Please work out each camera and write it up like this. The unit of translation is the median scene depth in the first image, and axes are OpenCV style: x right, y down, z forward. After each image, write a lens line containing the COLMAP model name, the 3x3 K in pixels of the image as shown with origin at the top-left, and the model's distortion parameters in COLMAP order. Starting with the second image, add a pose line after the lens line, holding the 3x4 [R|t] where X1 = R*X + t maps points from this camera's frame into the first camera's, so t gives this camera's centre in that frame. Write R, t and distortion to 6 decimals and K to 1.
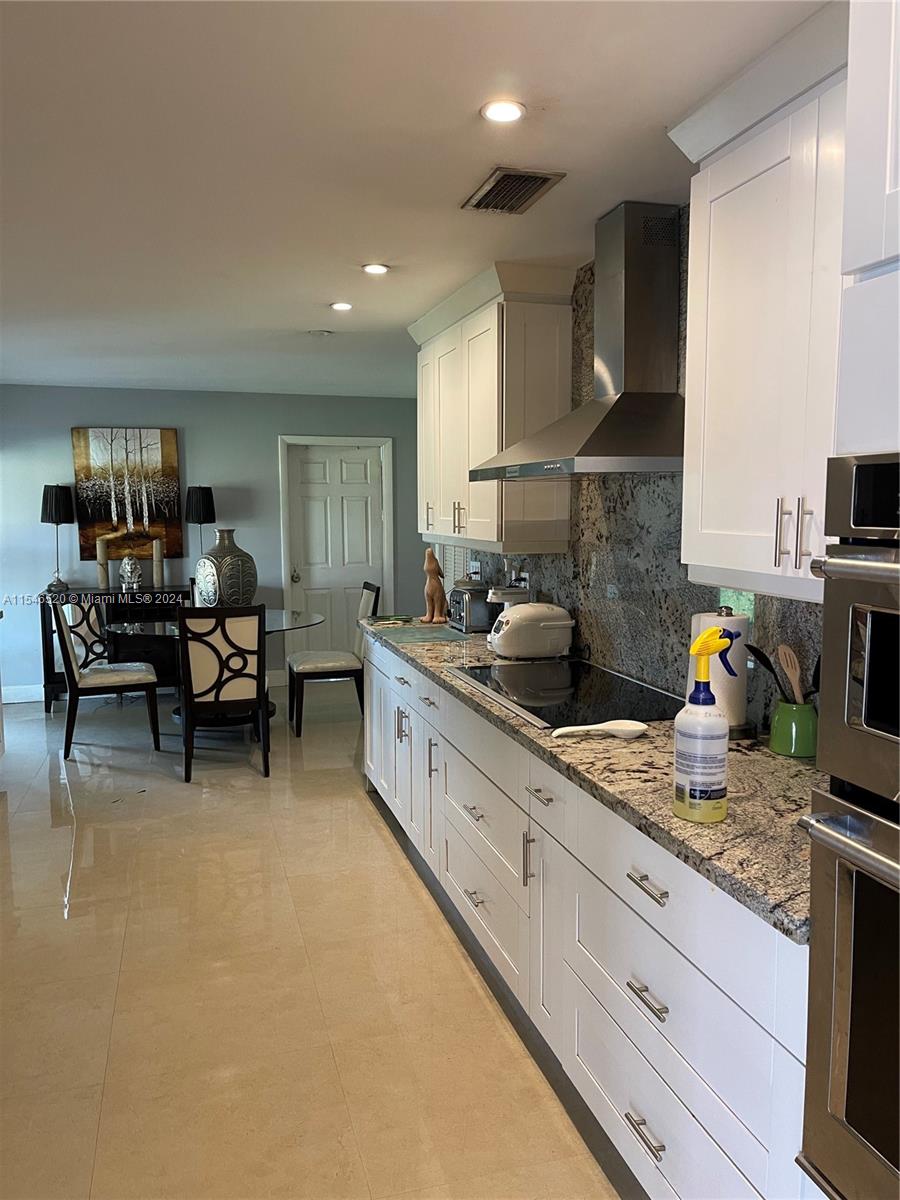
lens RADIAL K [[892.7, 0, 454.9], [0, 892.7, 600.9], [0, 0, 1]] dist [0.051328, -0.048911]
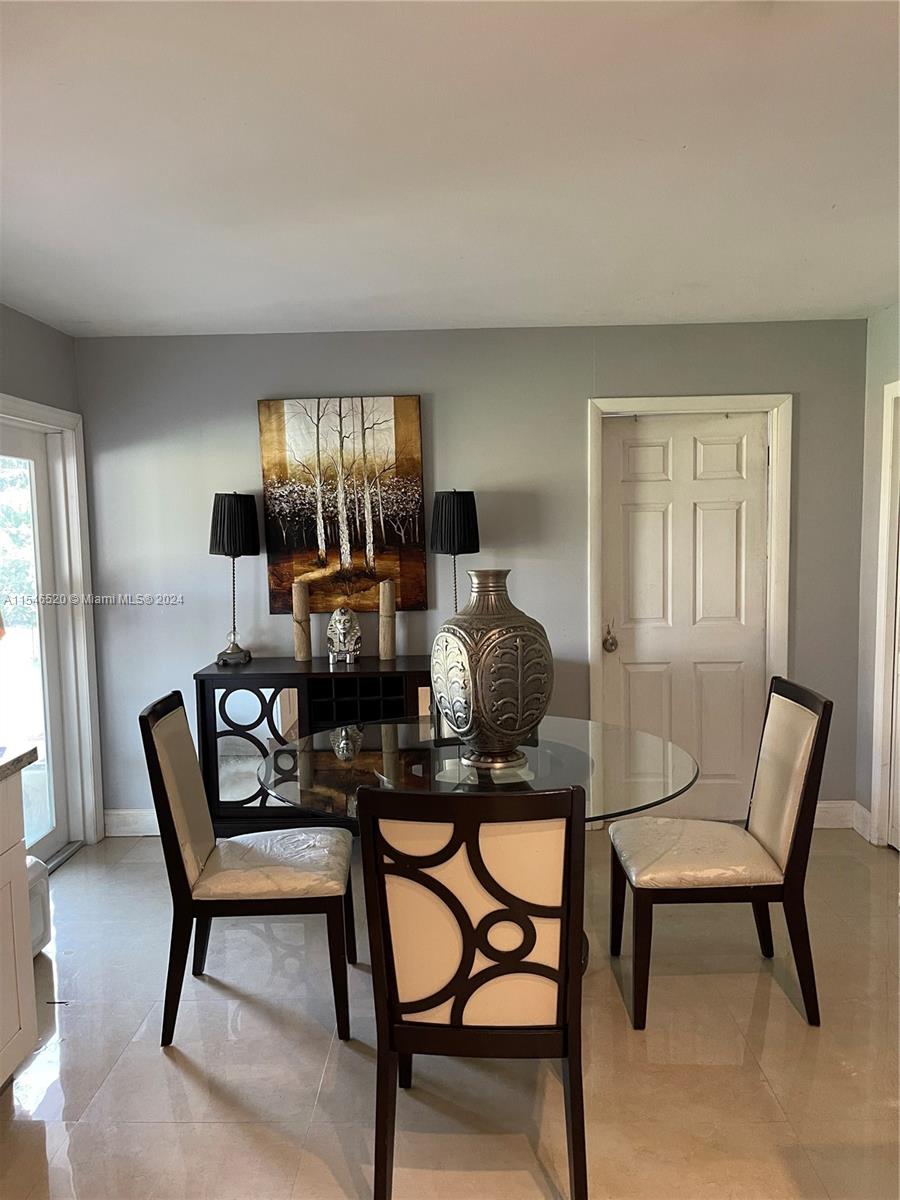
lens RADIAL K [[892.7, 0, 448.6], [0, 892.7, 605.2], [0, 0, 1]] dist [0.051328, -0.048911]
pose [[0.951812, 0.013908, -0.306366, -0.110095], [-0.018527, 0.999754, -0.012175, -0.046299], [0.306121, 0.017264, 0.951836, 0.452310]]
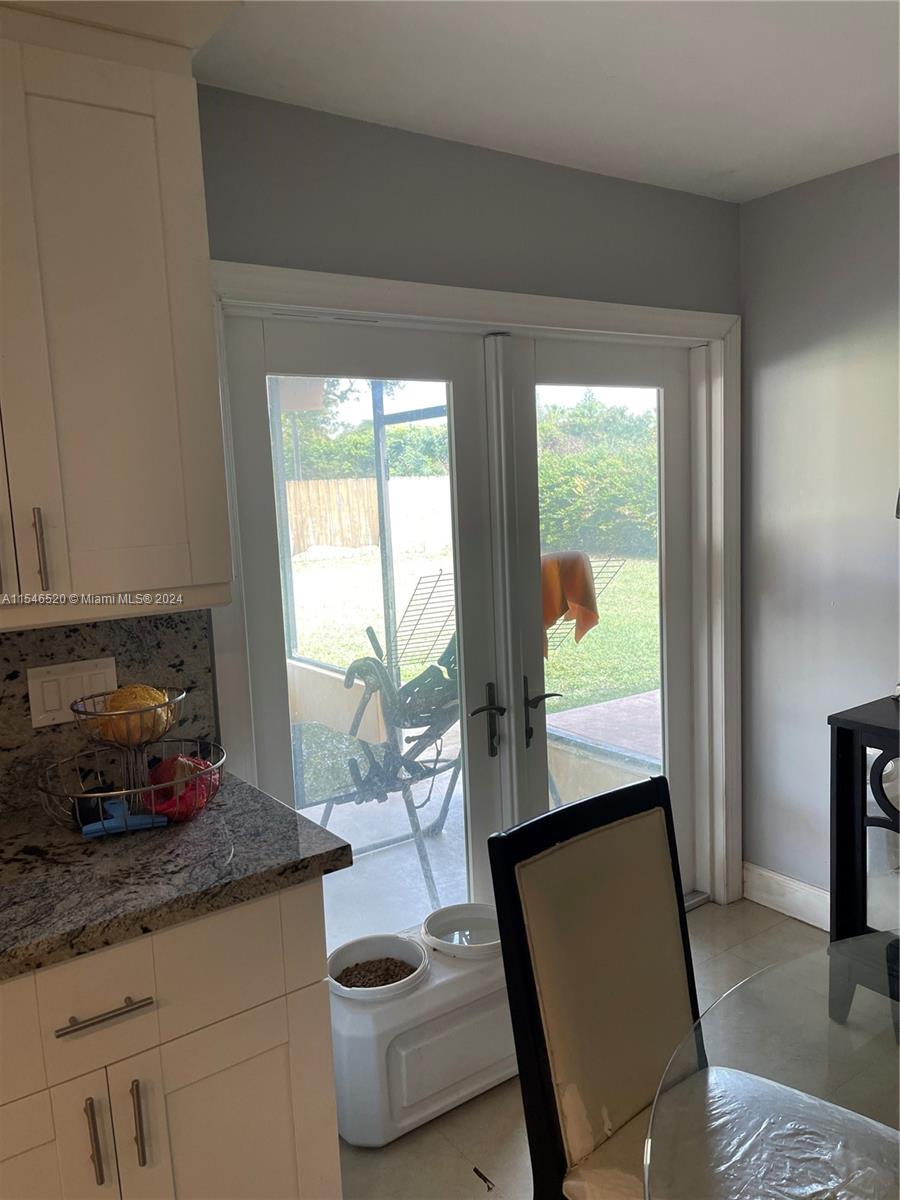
lens RADIAL K [[892.7, 0, 449.7], [0, 892.7, 600.5], [0, 0, 1]] dist [0.051328, -0.048911]
pose [[0.315982, 0.110197, -0.942344, -0.159657], [-0.054518, 0.993700, 0.097922, -0.077667], [0.947197, 0.020433, 0.319999, 0.696227]]
